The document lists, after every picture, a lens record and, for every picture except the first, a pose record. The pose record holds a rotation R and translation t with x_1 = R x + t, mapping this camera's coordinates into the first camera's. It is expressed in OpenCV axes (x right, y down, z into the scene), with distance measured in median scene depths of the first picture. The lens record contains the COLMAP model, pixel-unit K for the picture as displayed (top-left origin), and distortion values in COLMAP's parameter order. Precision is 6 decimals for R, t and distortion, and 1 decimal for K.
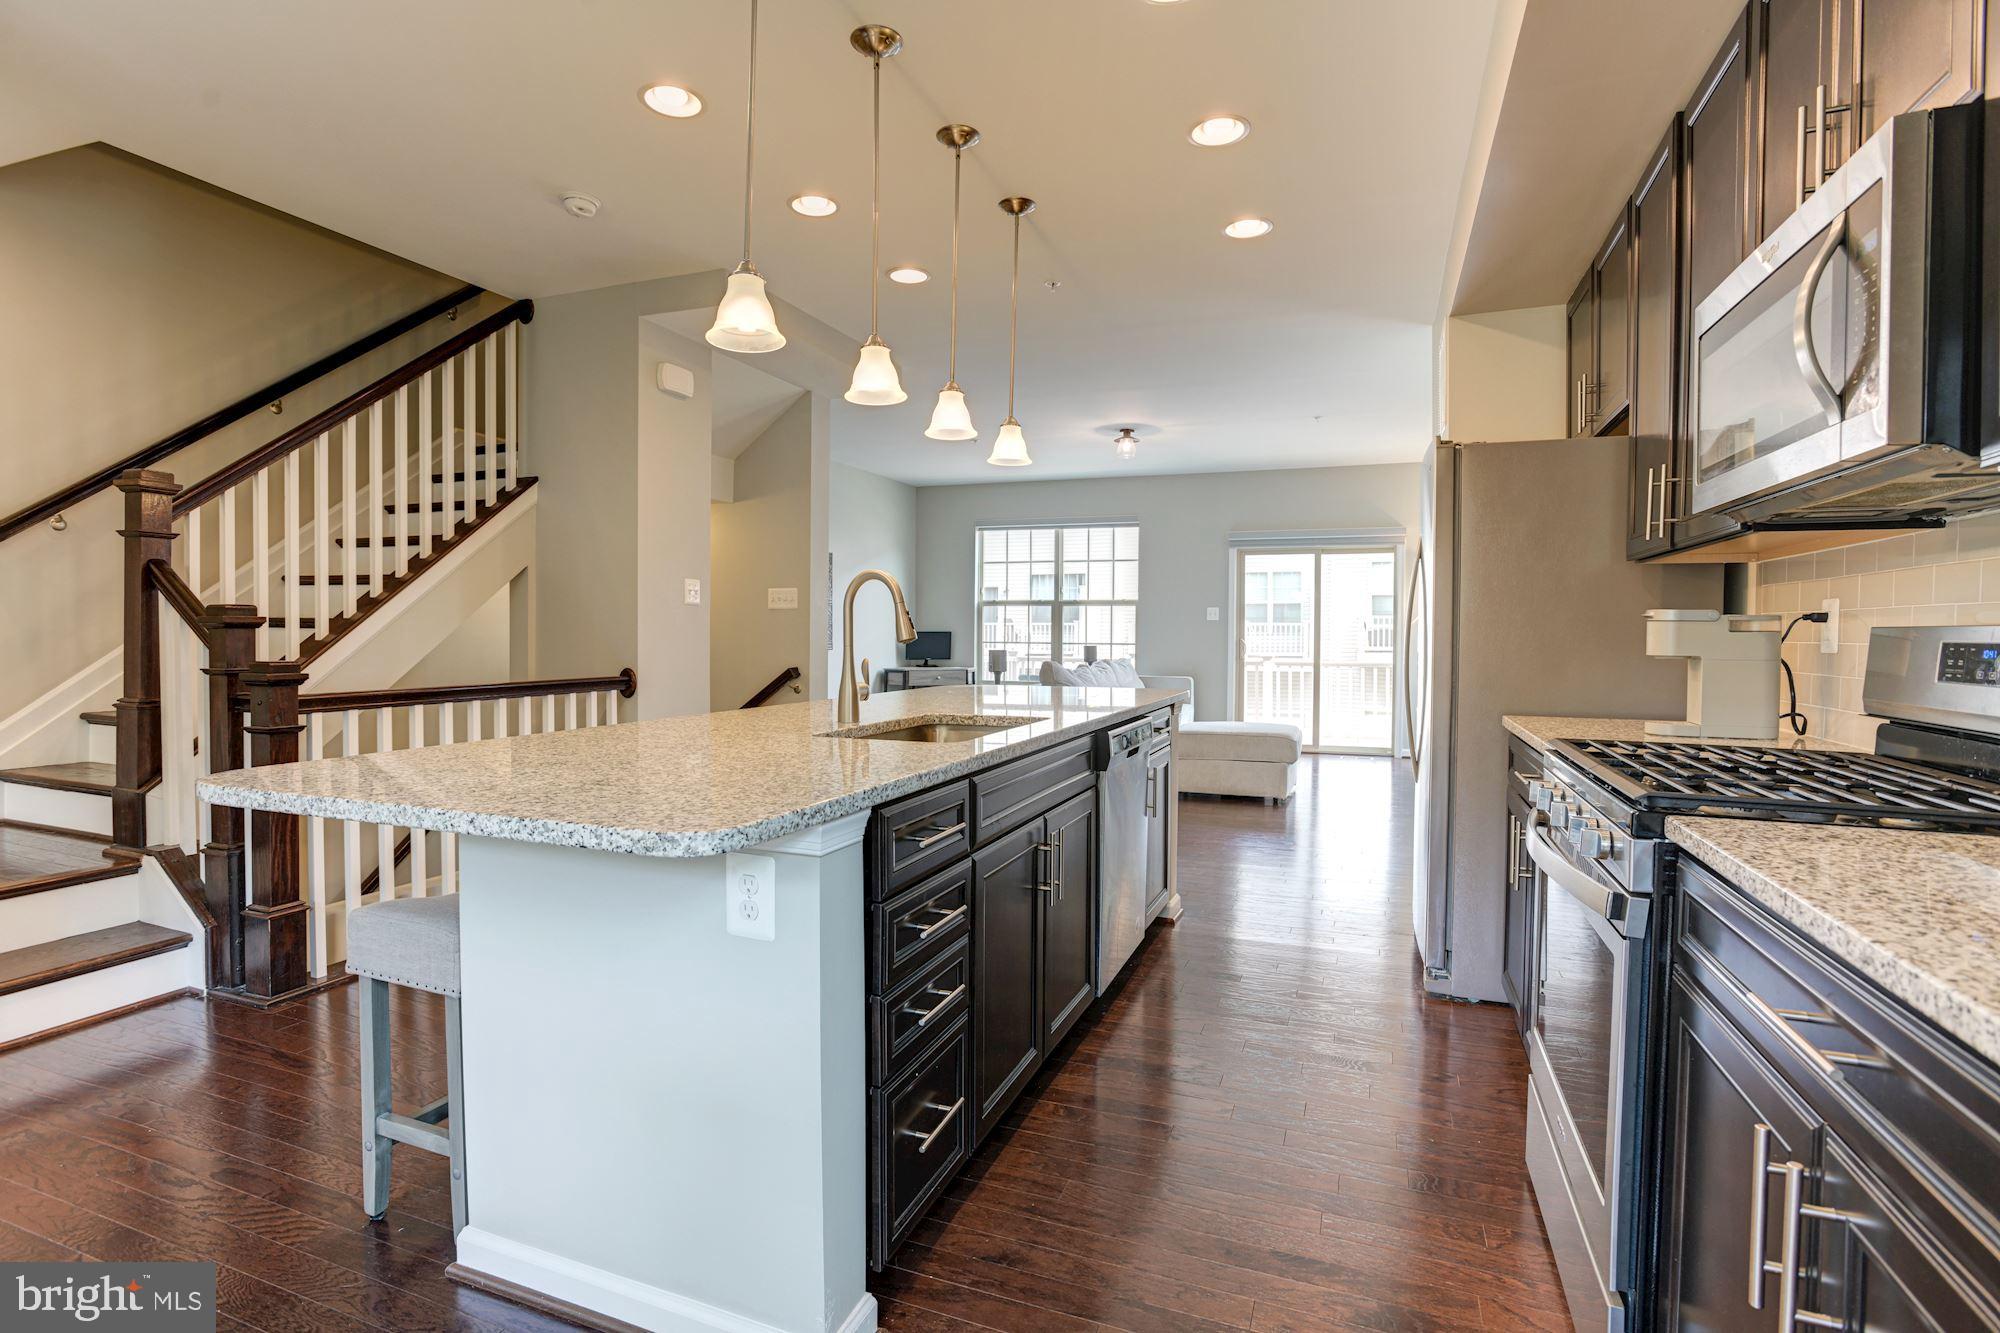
lens RADIAL K [[956.2, 0, 998.8], [0, 956.2, 652.2], [0, 0, 1]] dist [-0.046122, 0.019225]
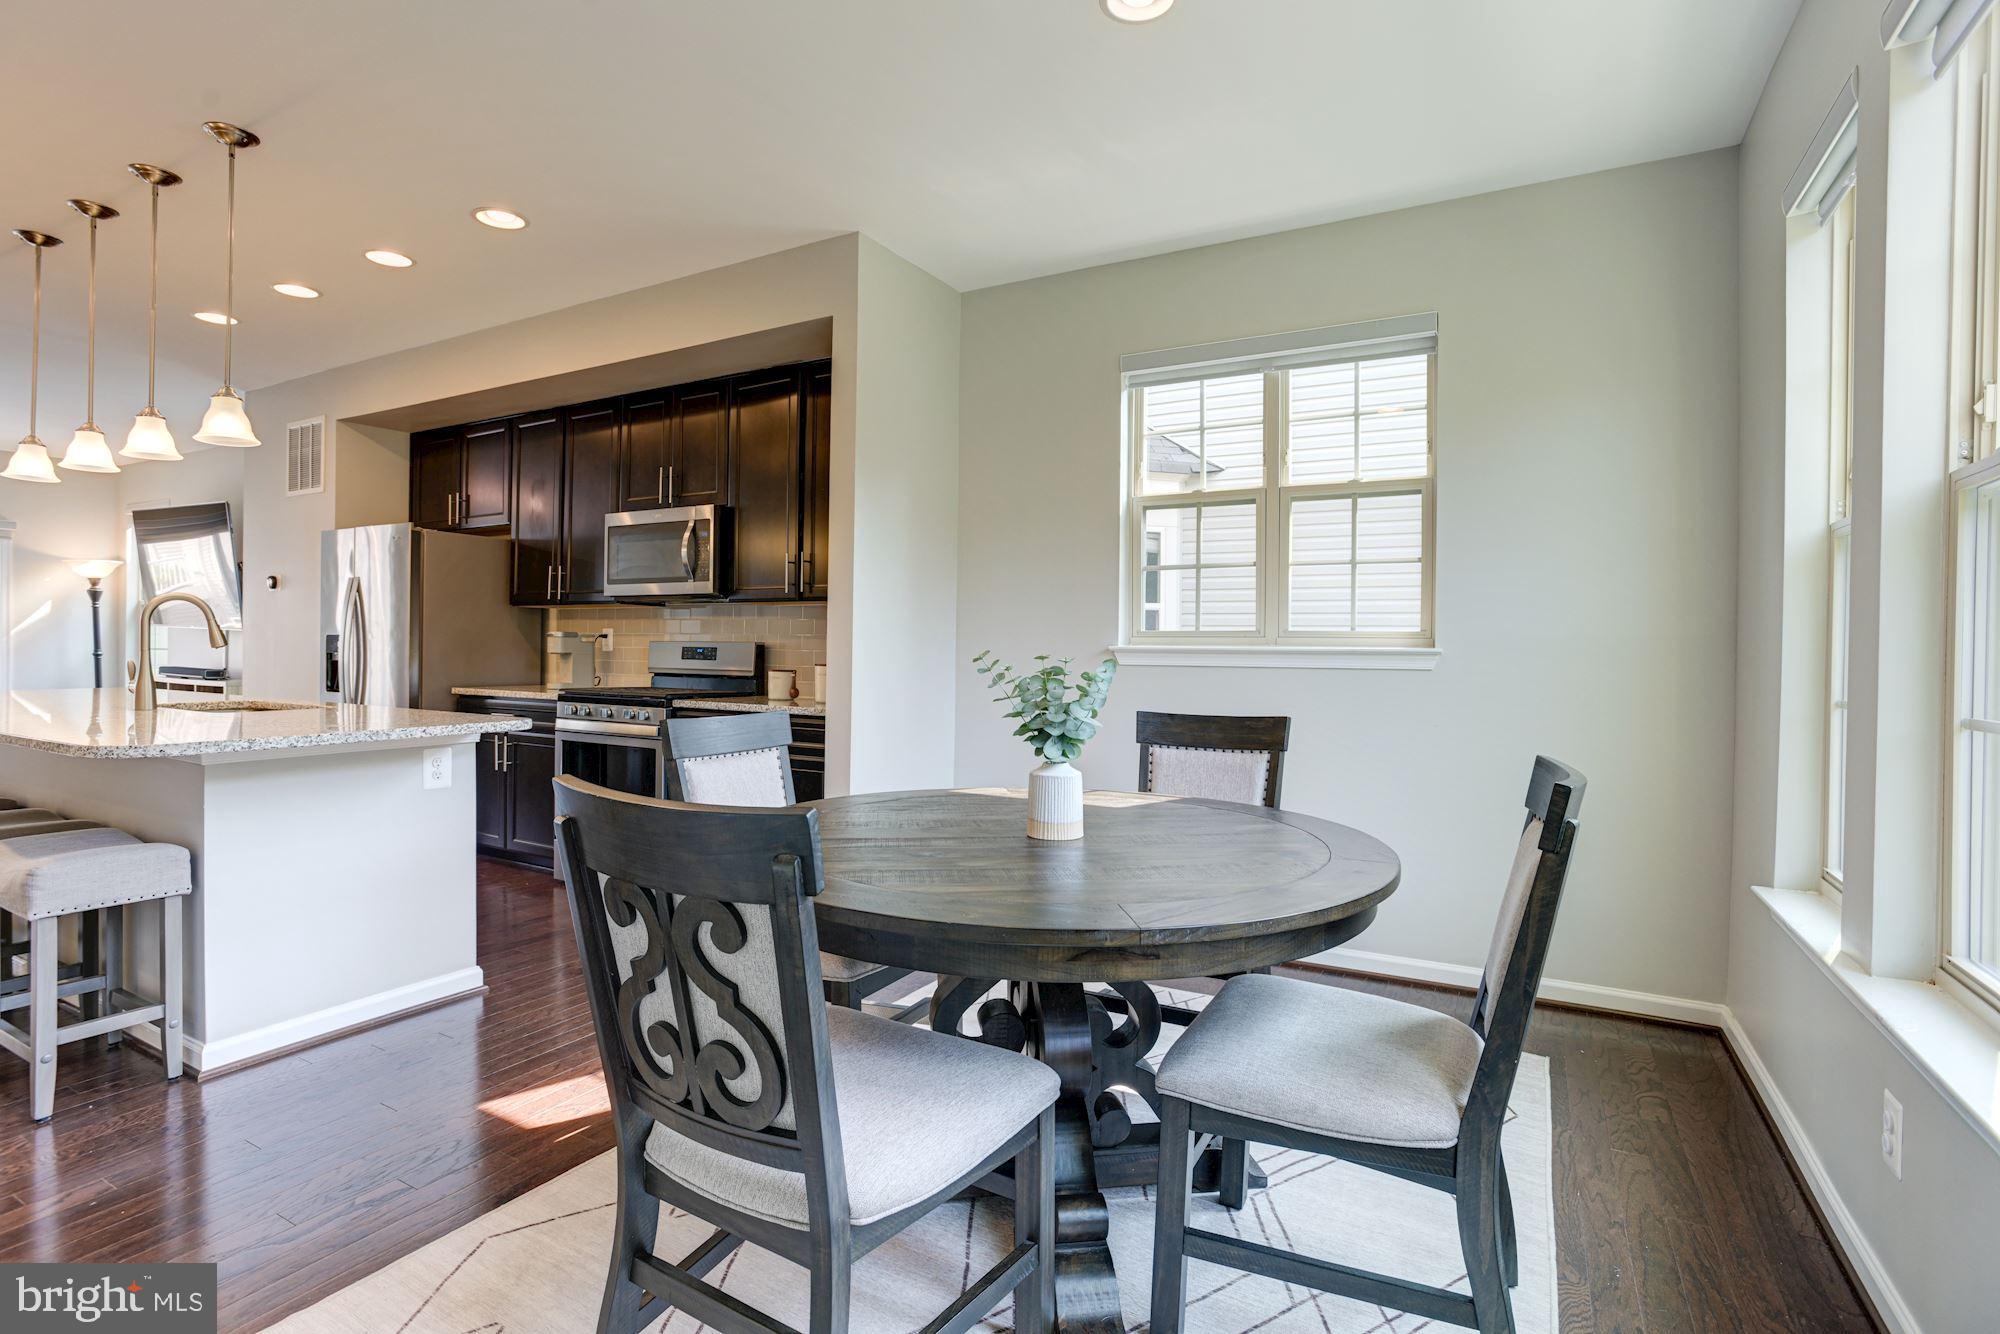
lens RADIAL K [[956.2, 0, 998.8], [0, 956.2, 652.7], [0, 0, 1]] dist [-0.046122, 0.019225]
pose [[0.129097, -0.007982, 0.991600, -0.333532], [0.008922, 0.999936, 0.006887, -0.000472], [-0.991592, 0.007958, 0.129160, -0.077567]]
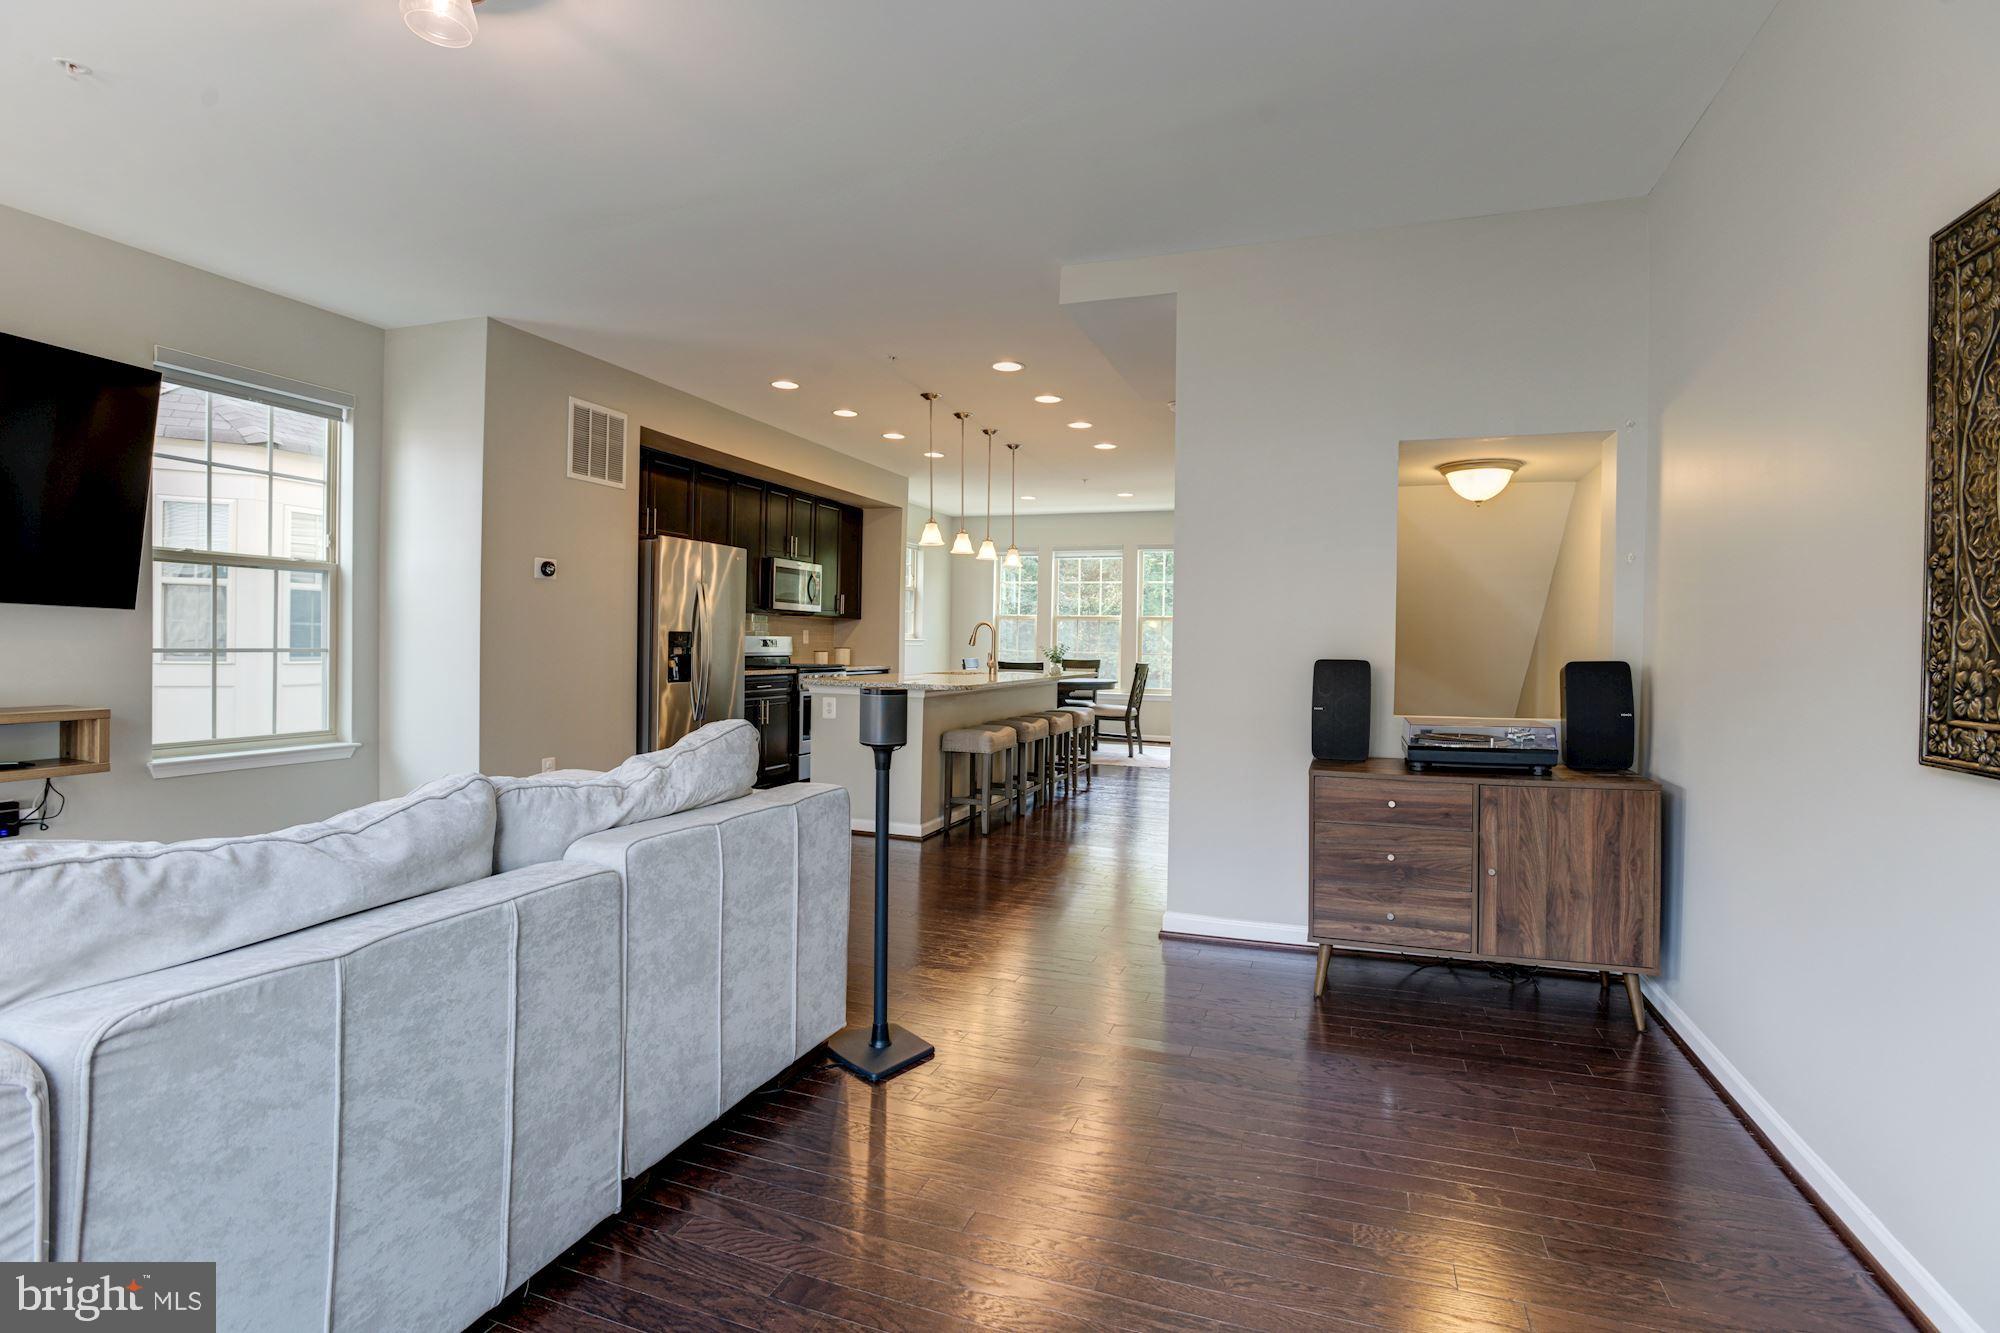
lens RADIAL K [[956.2, 0, 998.8], [0, 956.2, 652.2], [0, 0, 1]] dist [-0.046122, 0.019225]
pose [[-0.999669, -0.010352, -0.023565, -0.028662], [-0.011066, 0.999478, 0.030360, -0.018542], [0.023238, 0.030611, -0.999261, 1.029620]]
